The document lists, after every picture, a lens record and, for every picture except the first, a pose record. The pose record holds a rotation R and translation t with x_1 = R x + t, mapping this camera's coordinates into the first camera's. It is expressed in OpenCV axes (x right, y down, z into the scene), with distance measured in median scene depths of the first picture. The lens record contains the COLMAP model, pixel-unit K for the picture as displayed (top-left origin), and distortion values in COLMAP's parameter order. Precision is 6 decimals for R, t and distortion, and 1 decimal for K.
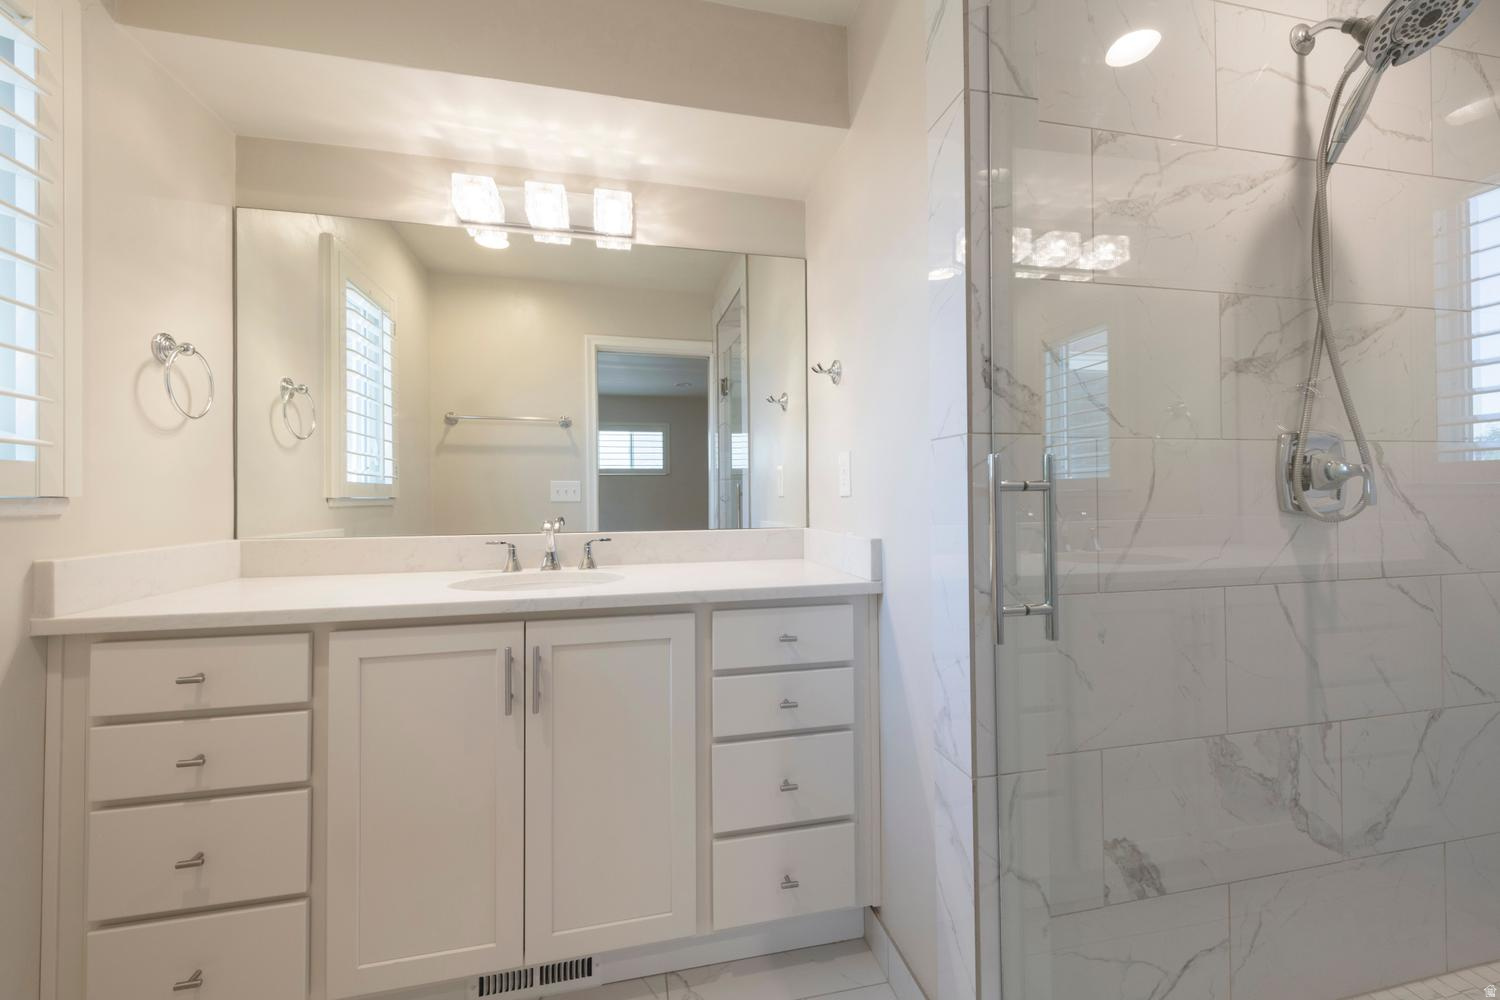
lens RADIAL K [[587.0, 0, 750.7], [0, 587.0, 488.9], [0, 0, 1]] dist [-0.002134, -0.000189]
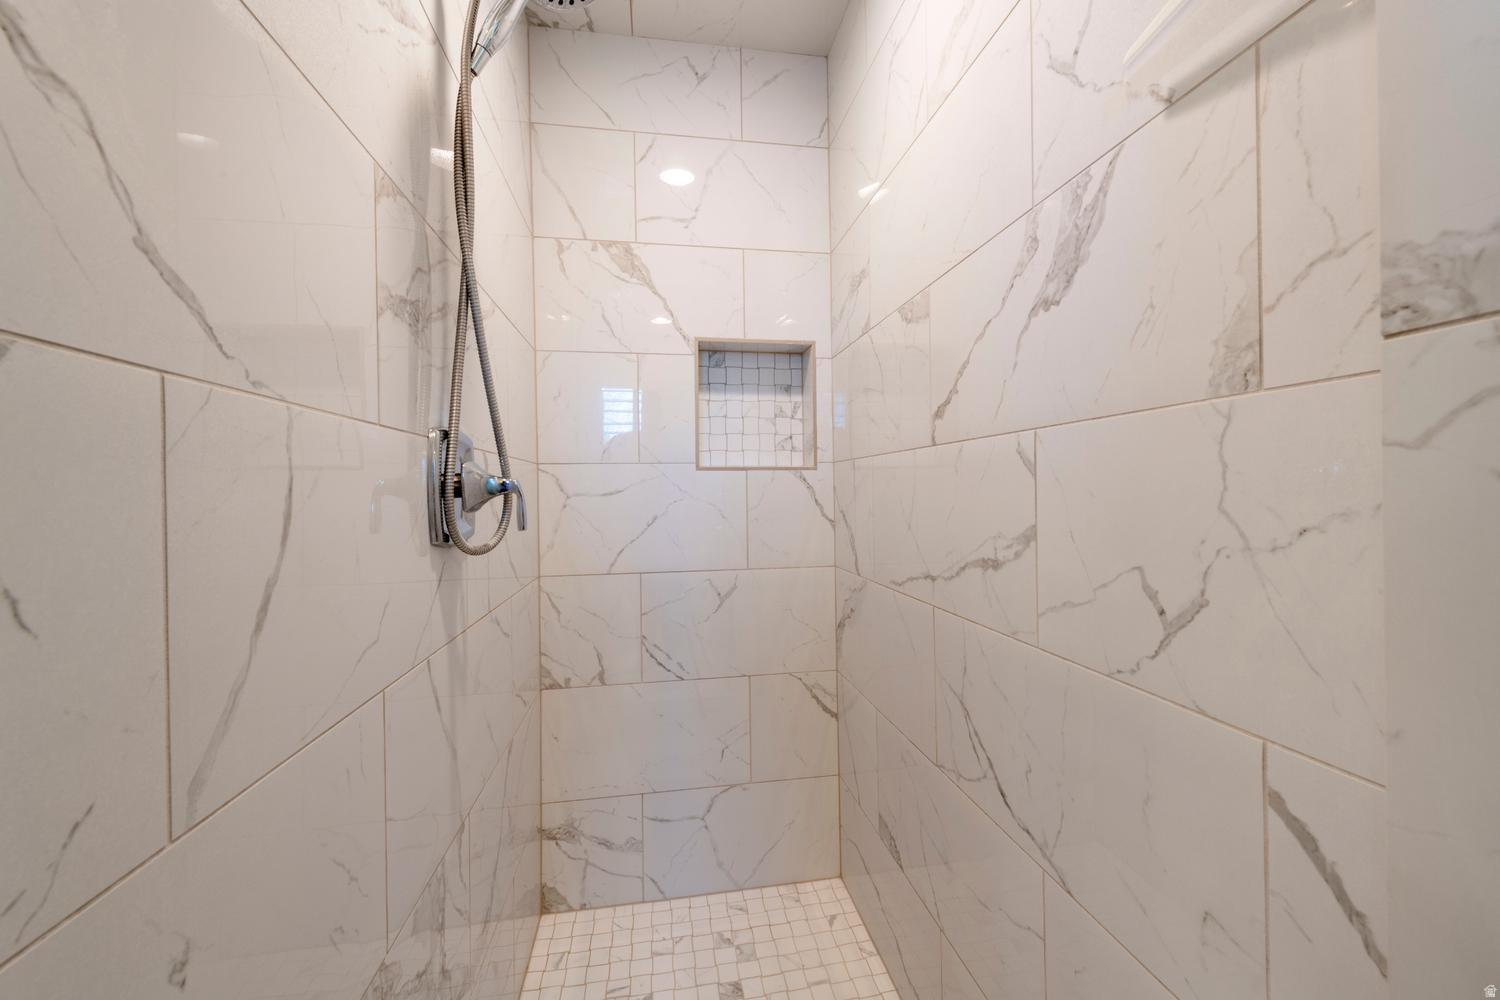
lens RADIAL K [[587.0, 0, 751.4], [0, 587.0, 493.8], [0, 0, 1]] dist [-0.002134, -0.000189]
pose [[0.041588, 0.006423, 0.999114, 0.265717], [-0.000373, 0.999979, -0.006413, -0.016152], [-0.999135, -0.000106, 0.041590, 0.630757]]
